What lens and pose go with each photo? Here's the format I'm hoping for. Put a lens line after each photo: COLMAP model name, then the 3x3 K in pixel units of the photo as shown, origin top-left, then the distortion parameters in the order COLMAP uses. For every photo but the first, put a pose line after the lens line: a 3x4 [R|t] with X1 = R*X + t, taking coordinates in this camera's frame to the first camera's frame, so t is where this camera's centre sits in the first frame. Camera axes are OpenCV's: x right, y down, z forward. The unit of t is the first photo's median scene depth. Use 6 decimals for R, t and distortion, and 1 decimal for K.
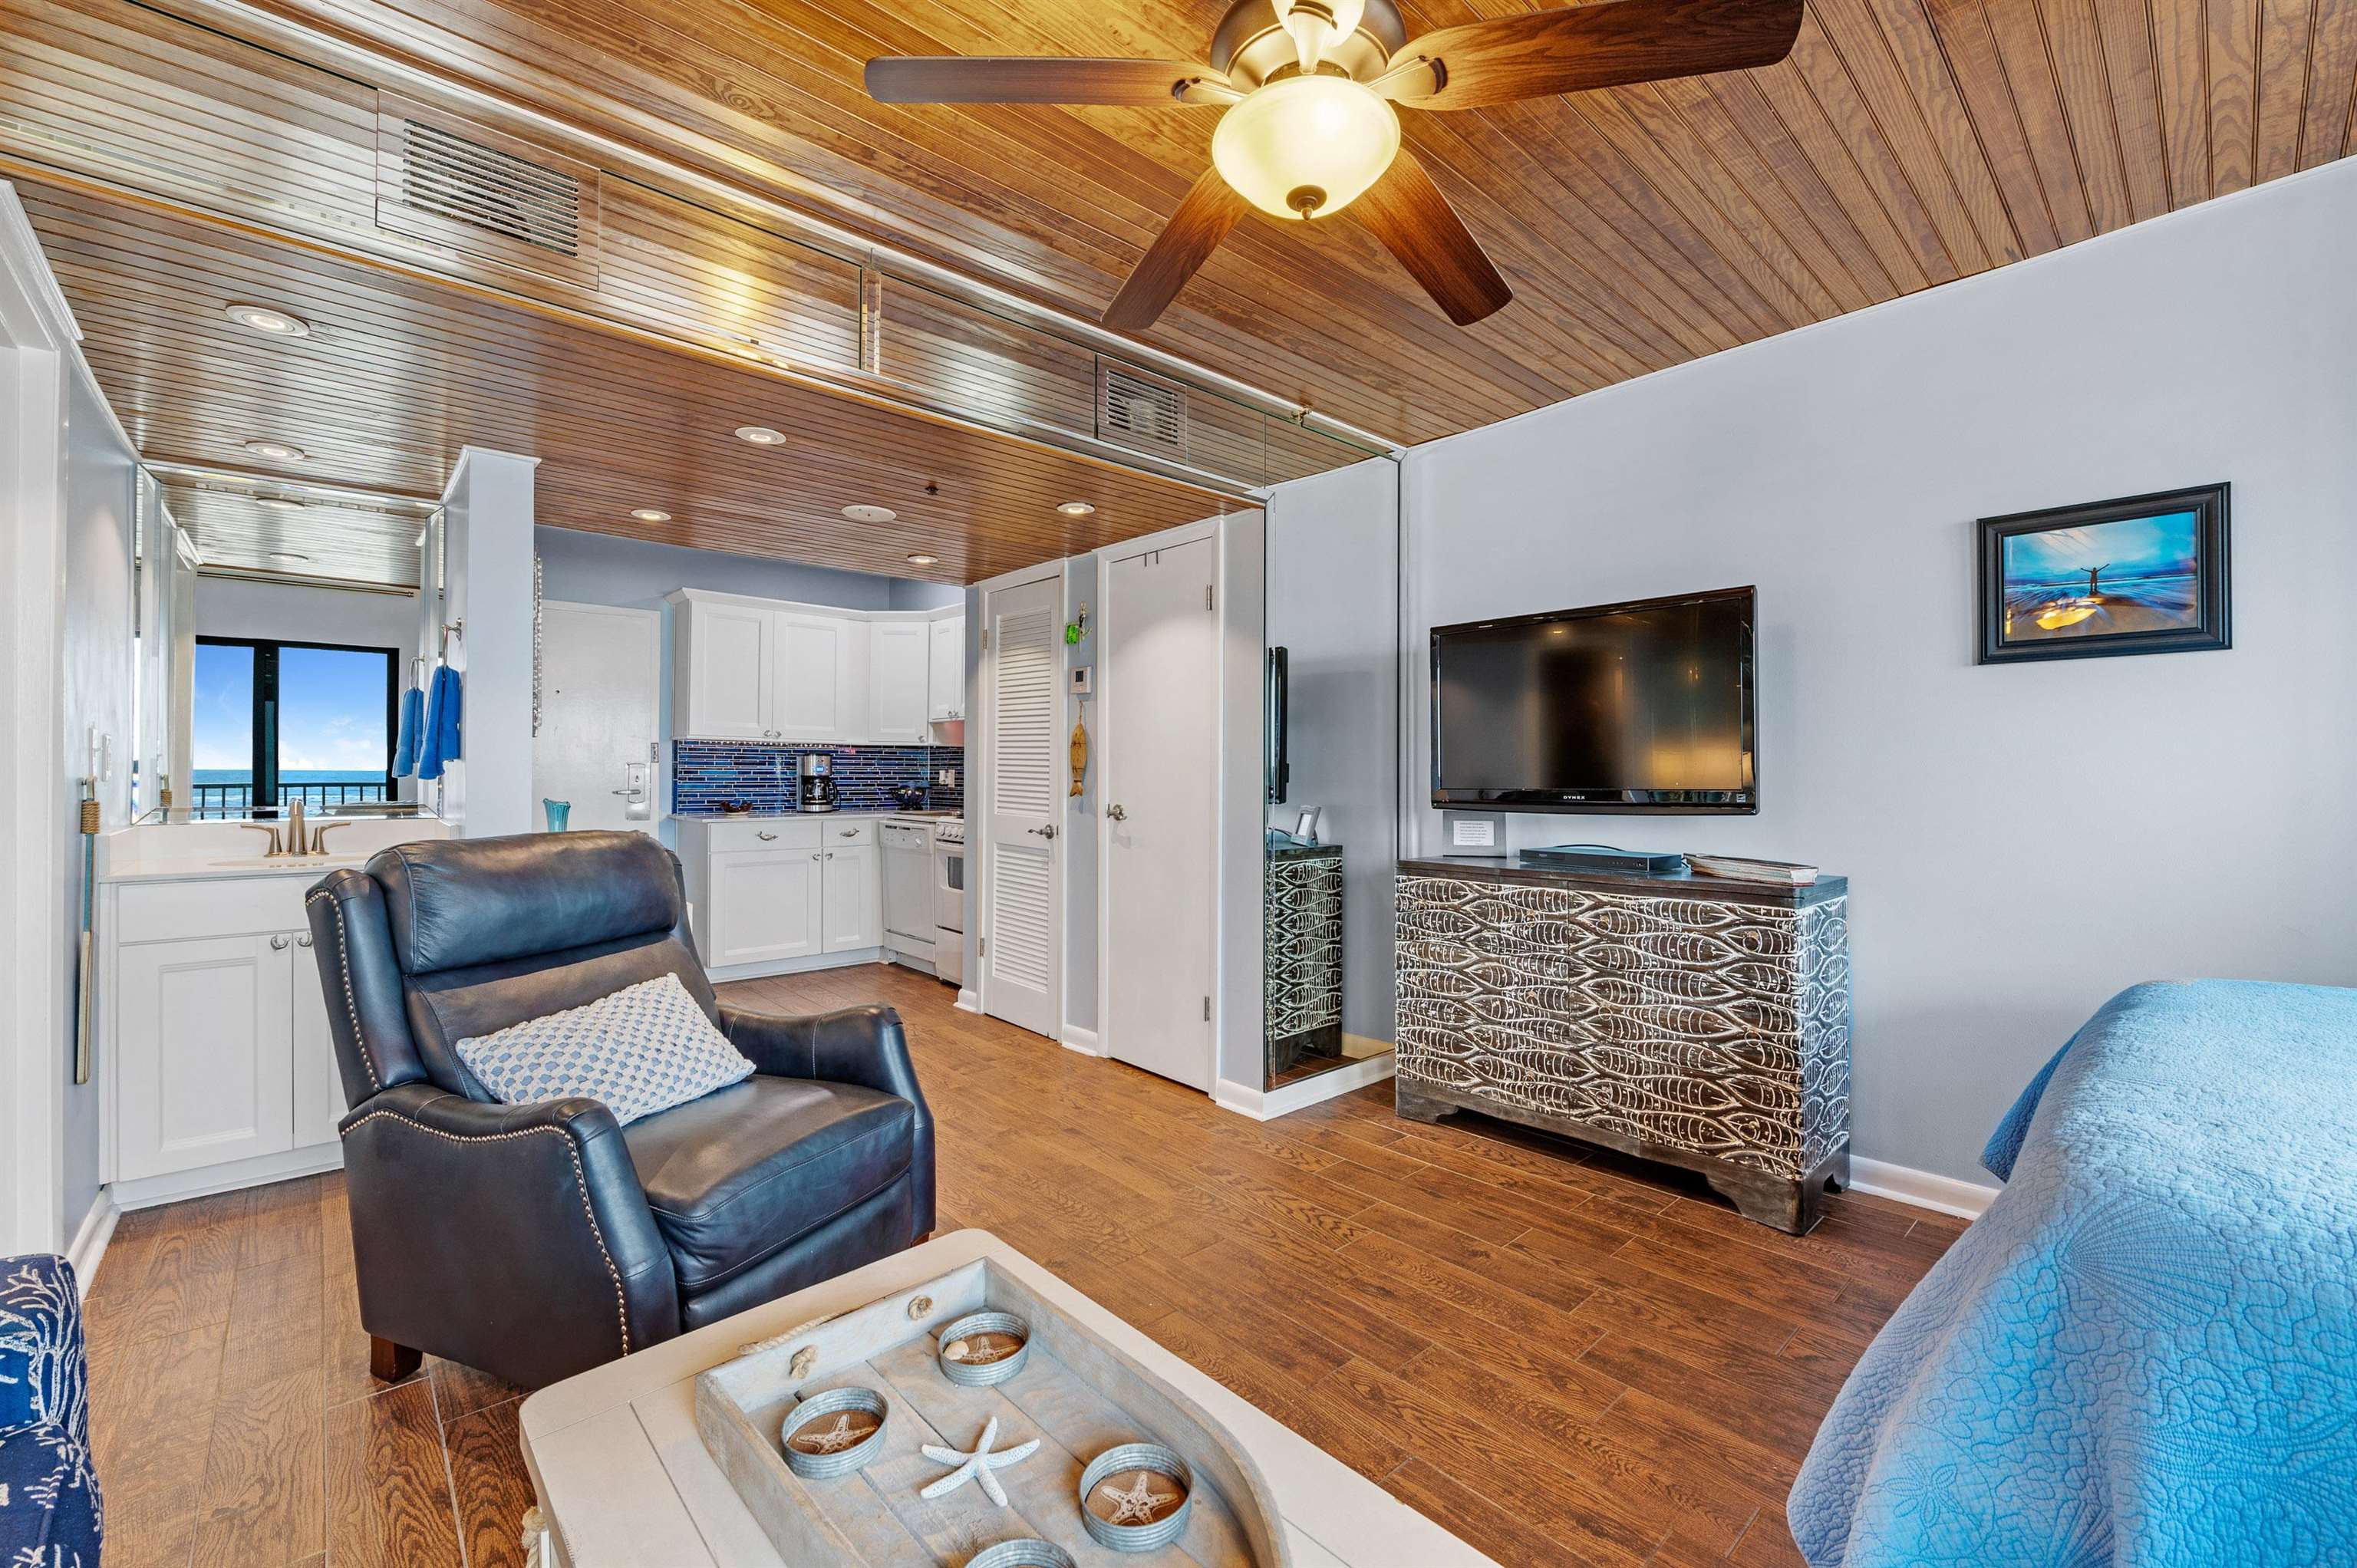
lens RADIAL K [[974.9, 0, 1180.4], [0, 974.9, 763.9], [0, 0, 1]] dist [-0.004749, -0.000477]
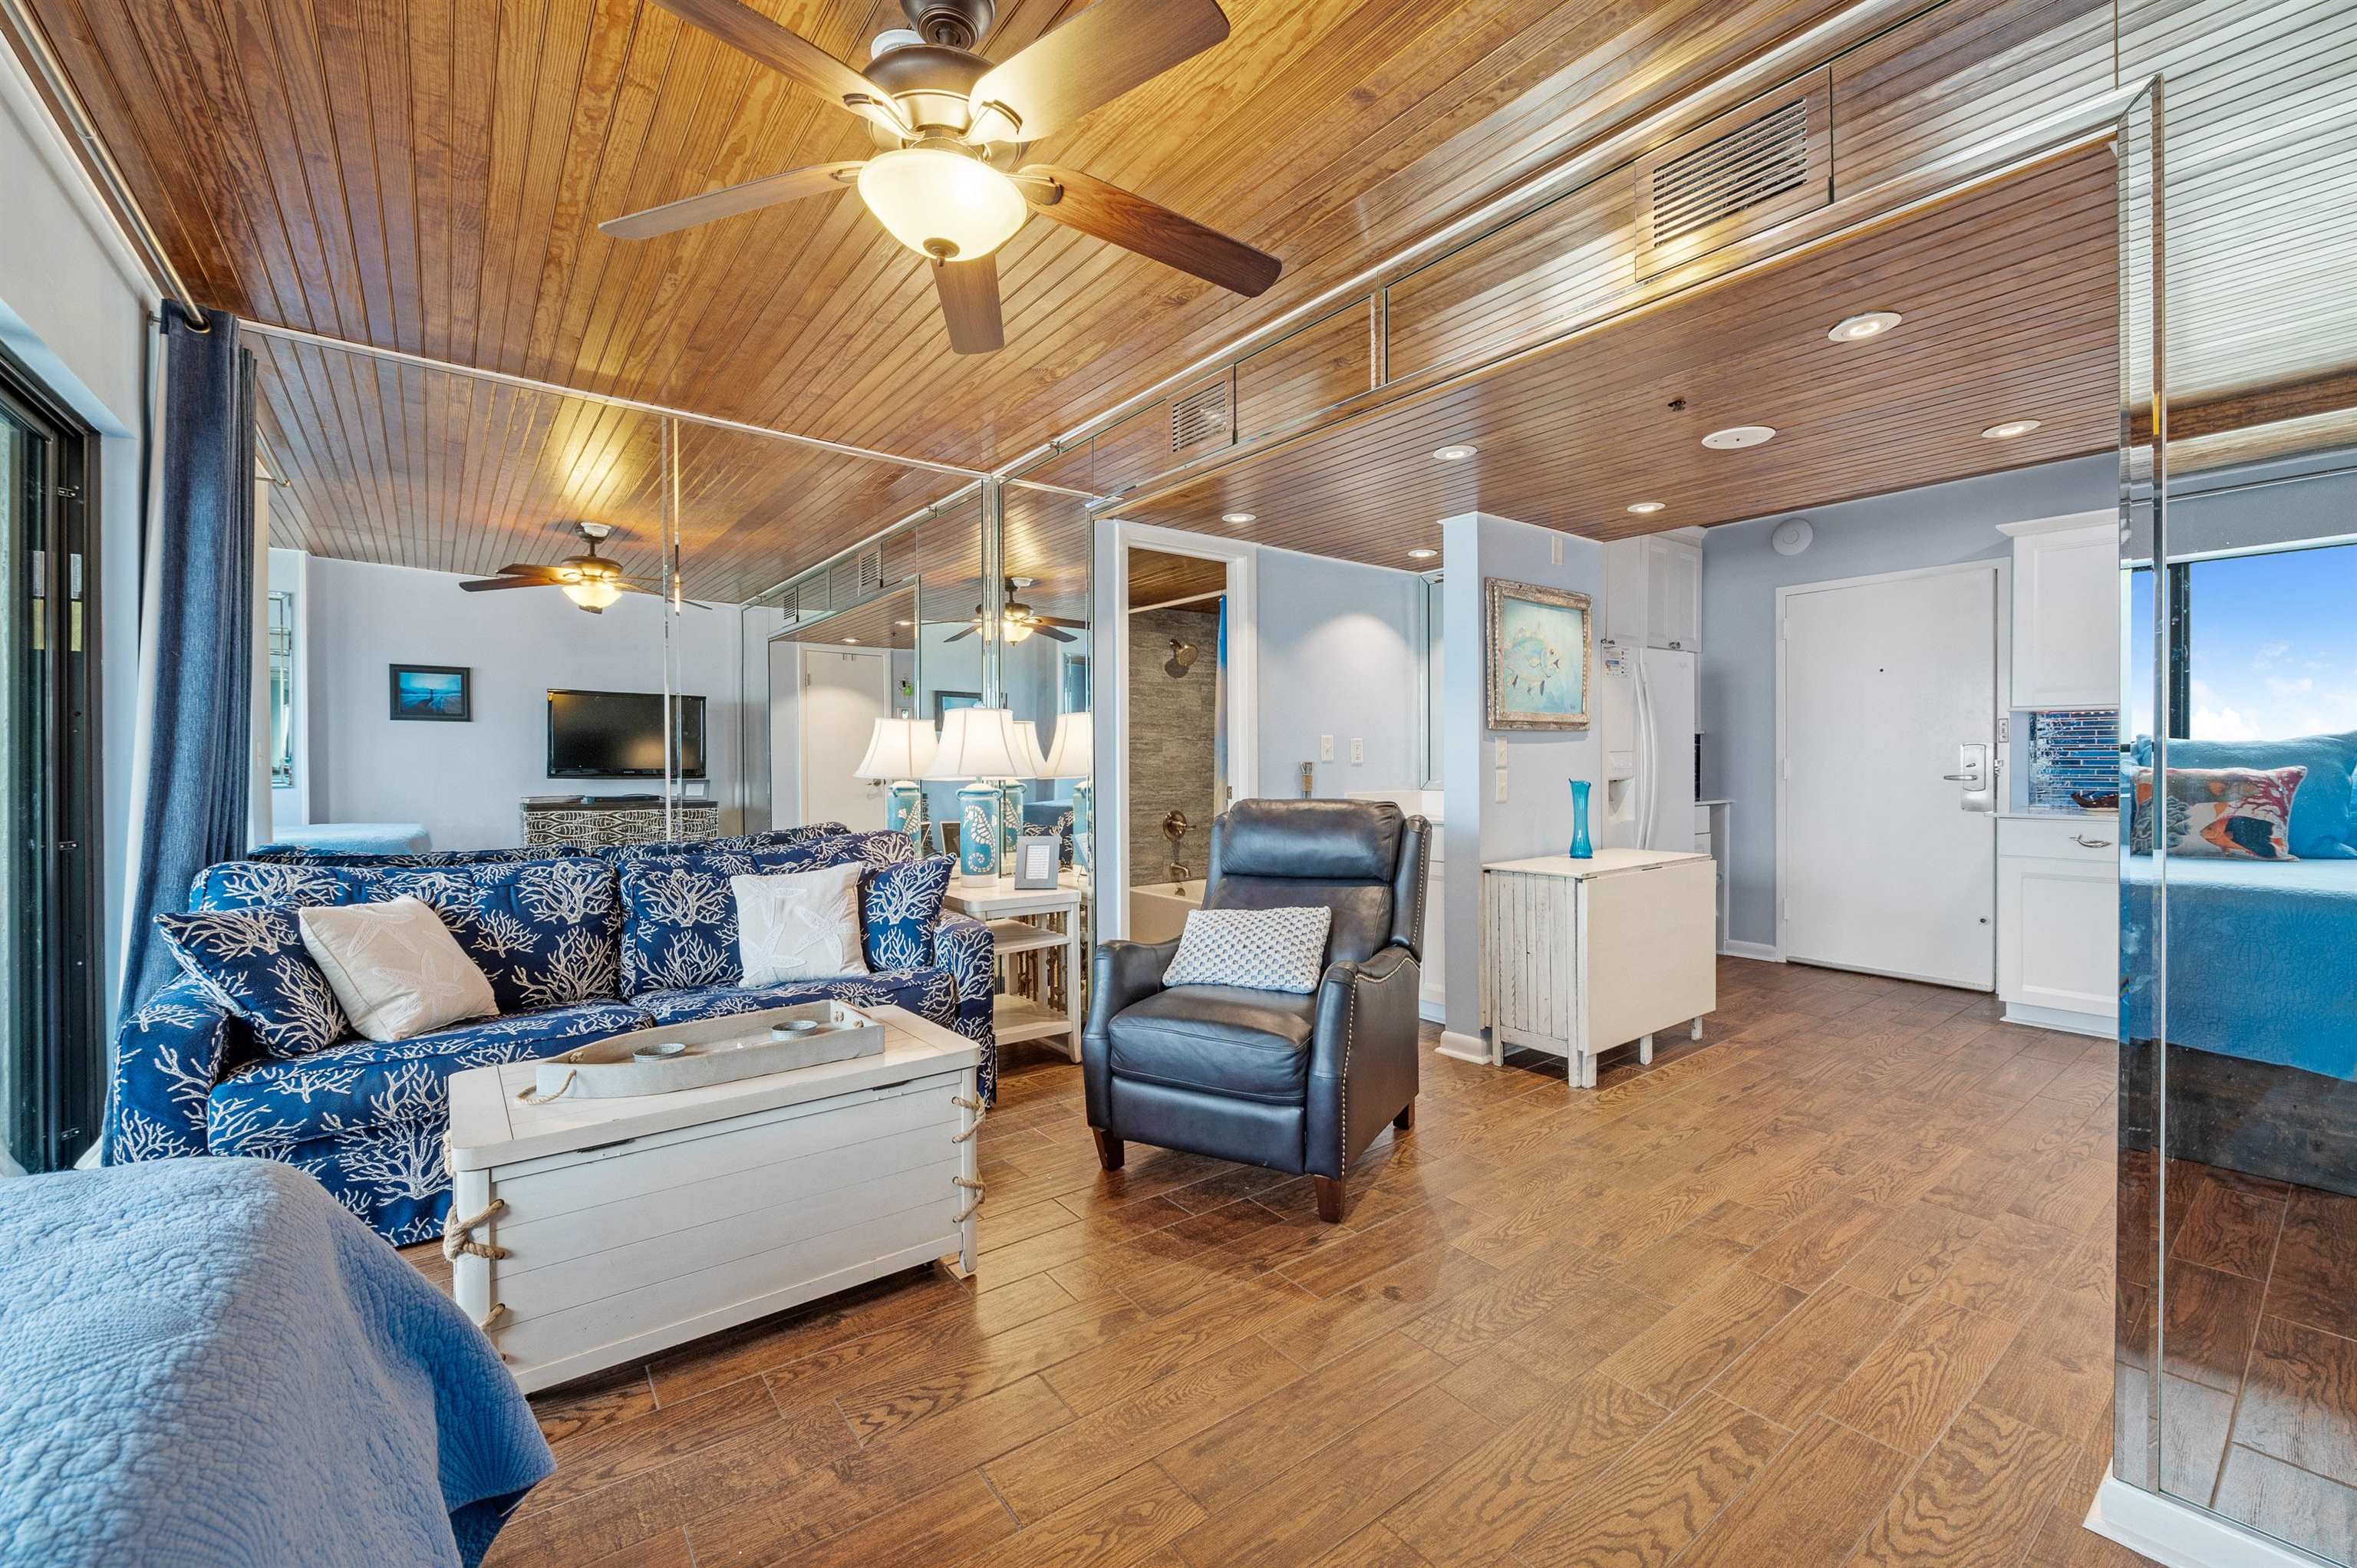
lens RADIAL K [[956.3, 0, 1178.5], [0, 956.3, 784.0], [0, 0, 1]] dist [0.022860, 0.000000]
pose [[-0.100086, 0.018198, -0.994812, 0.650023], [0.013803, 0.999762, 0.016899, 0.018920], [0.994883, -0.012040, -0.100313, 0.742174]]
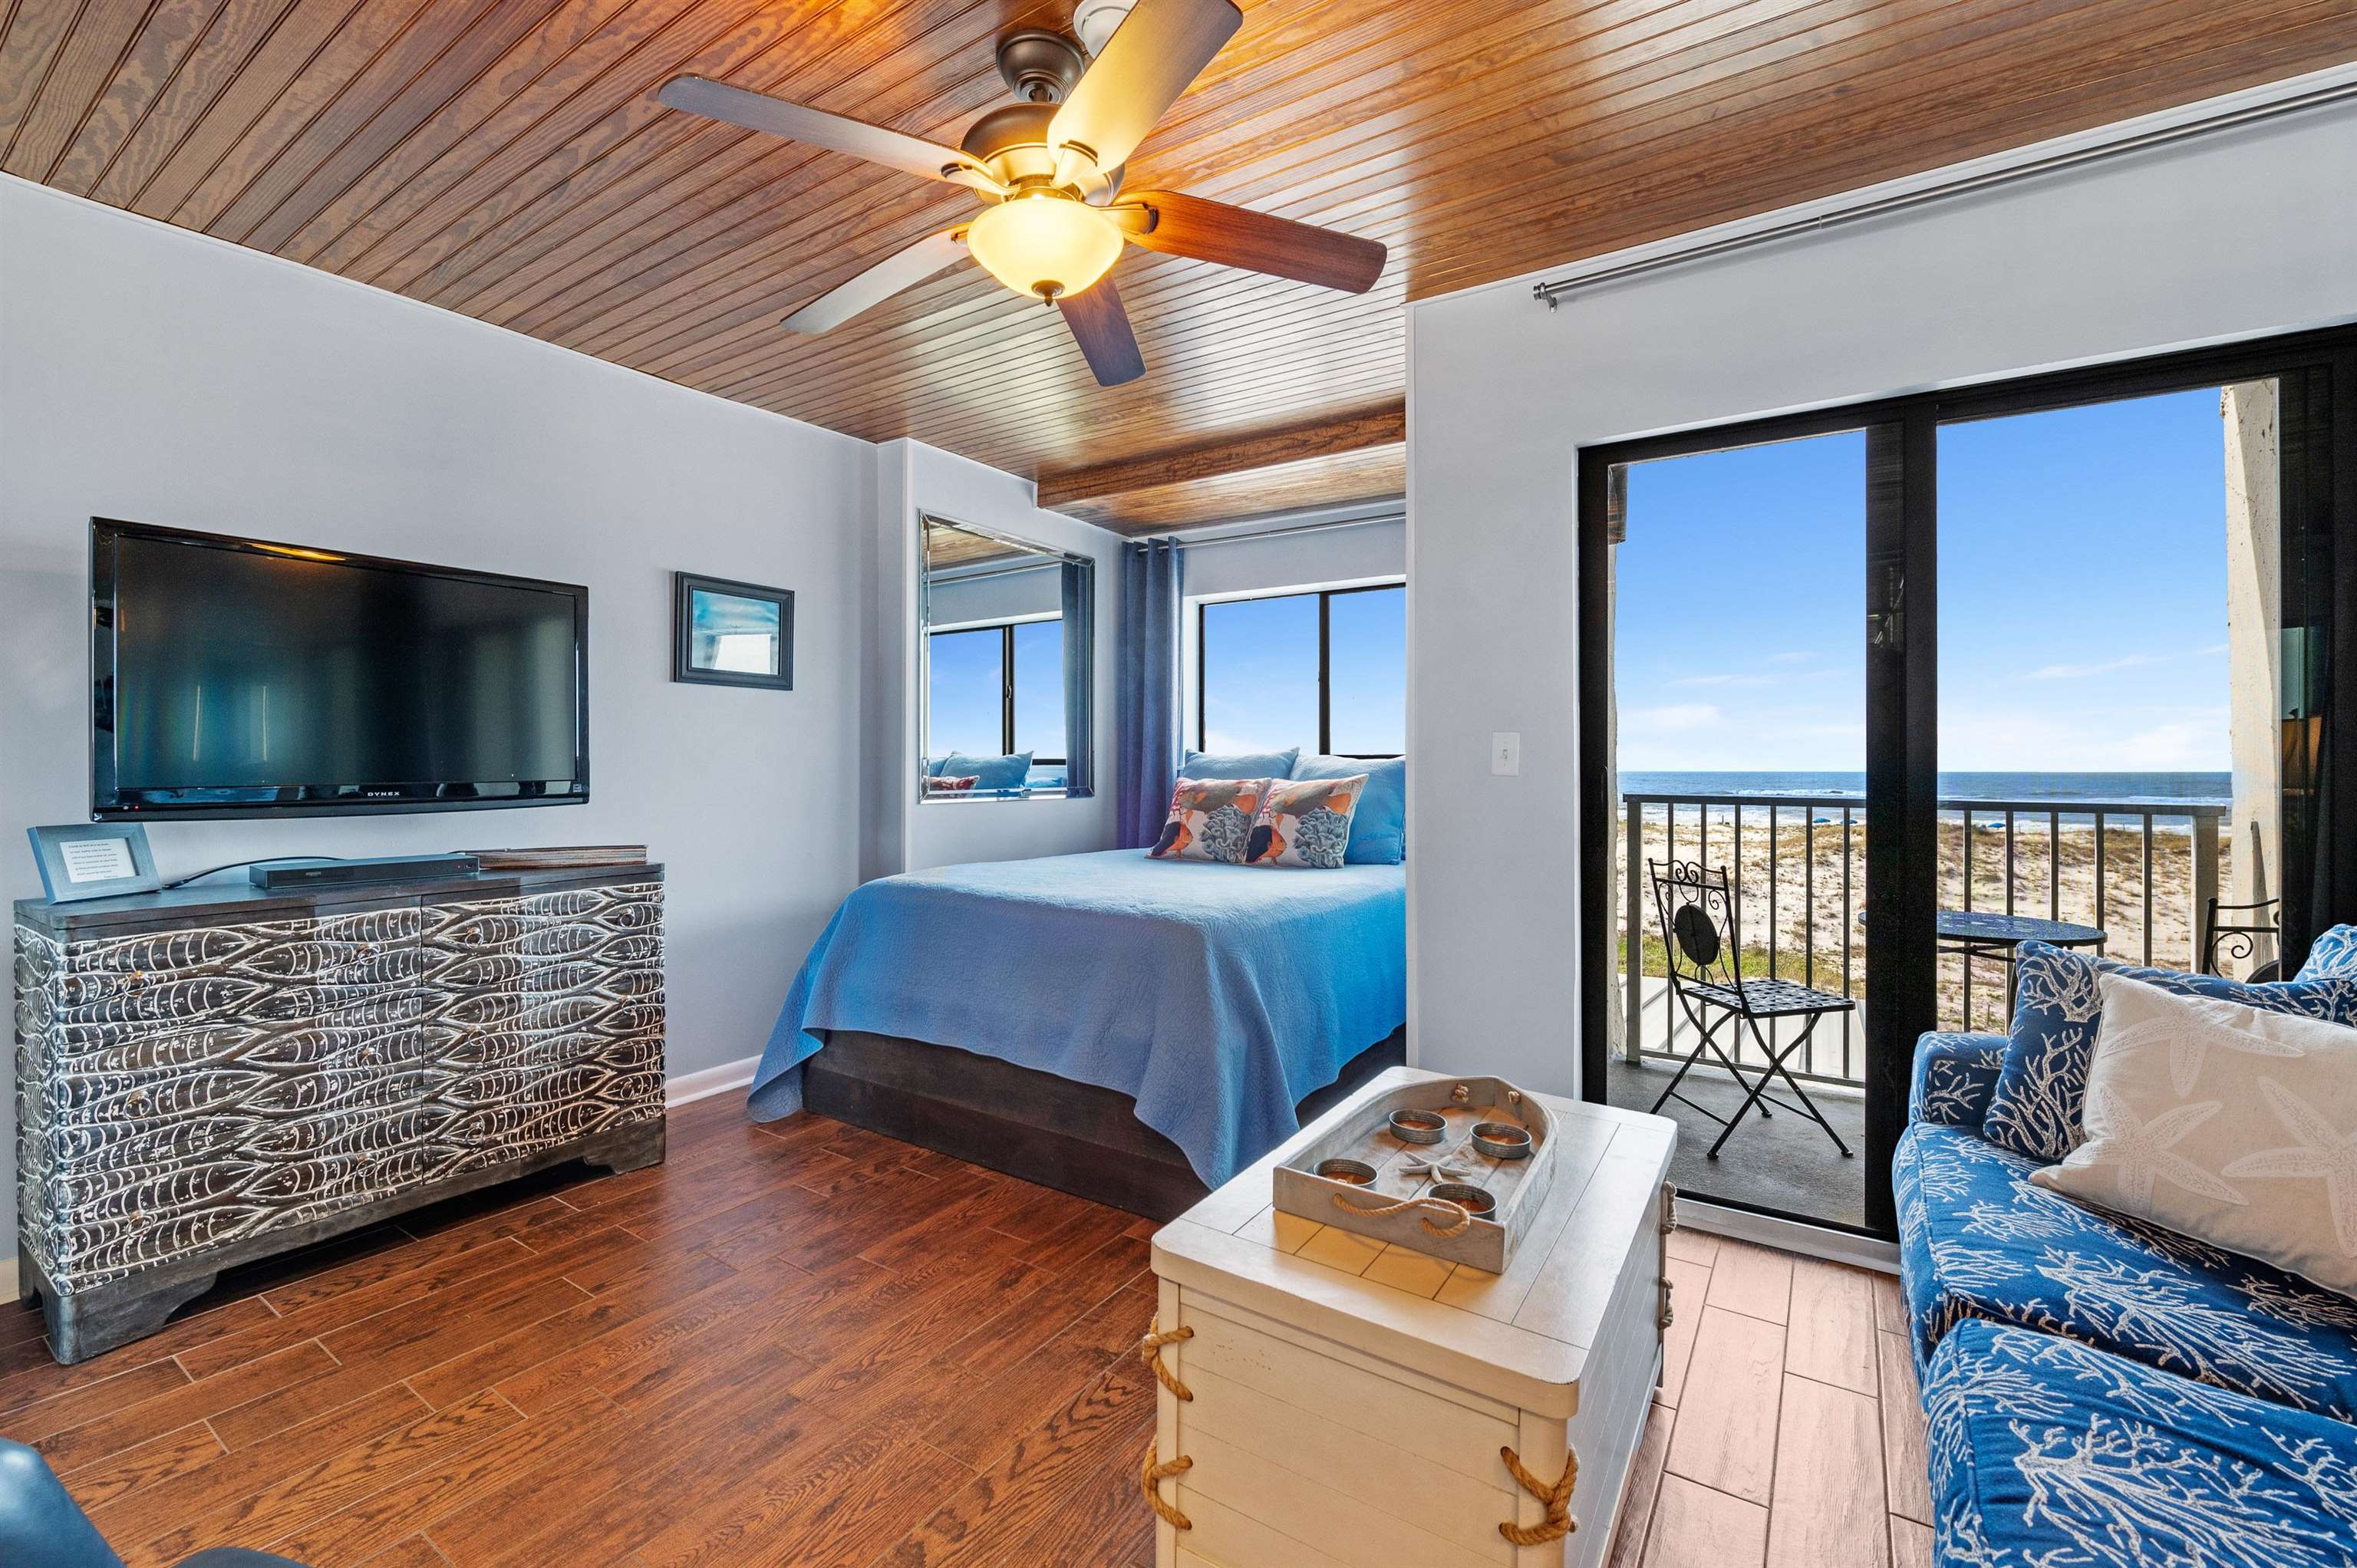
lens RADIAL K [[974.9, 0, 1180.4], [0, 974.9, 763.9], [0, 0, 1]] dist [-0.004749, -0.000477]
pose [[-0.243907, 0.002759, 0.969795, -0.572167], [-0.010755, 0.999927, -0.005549, 0.007666], [-0.969739, -0.011783, -0.243859, 0.608340]]
